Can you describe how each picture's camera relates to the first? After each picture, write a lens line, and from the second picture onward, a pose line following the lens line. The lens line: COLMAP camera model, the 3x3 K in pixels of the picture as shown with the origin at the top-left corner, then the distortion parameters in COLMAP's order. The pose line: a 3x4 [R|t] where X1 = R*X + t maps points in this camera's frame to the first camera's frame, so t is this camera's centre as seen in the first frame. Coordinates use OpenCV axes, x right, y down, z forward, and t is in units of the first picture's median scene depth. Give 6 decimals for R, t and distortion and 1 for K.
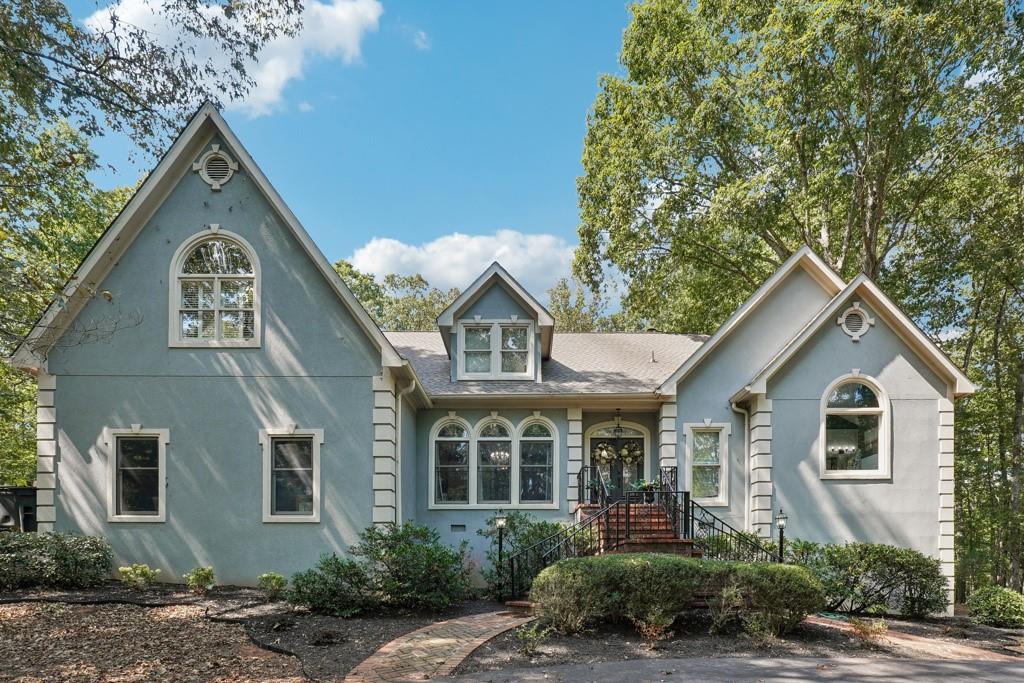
lens RADIAL K [[445.9, 0, 511.5], [0, 445.9, 377.1], [0, 0, 1]] dist [-0.002649, -0.000405]
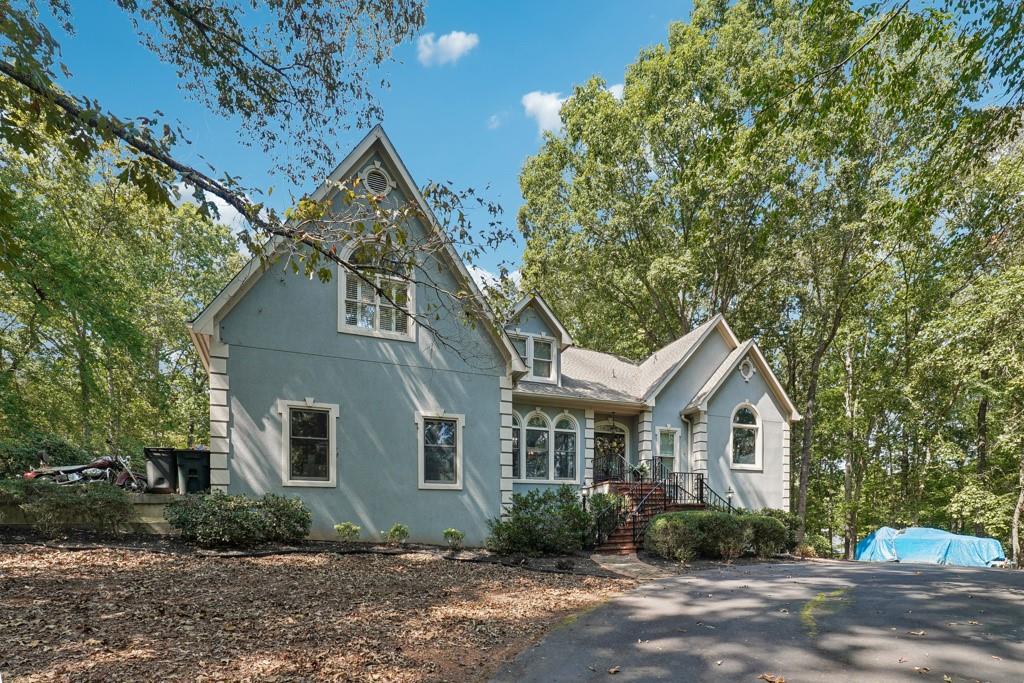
lens RADIAL K [[428.4, 0, 499.7], [0, 428.4, 341.3], [0, 0, 1]] dist [-0.000621, -0.000091]
pose [[0.930962, 0.136170, 0.338773, -0.633120], [-0.120395, 0.990445, -0.067260, -0.016521], [-0.344695, 0.021829, 0.938461, -0.142563]]
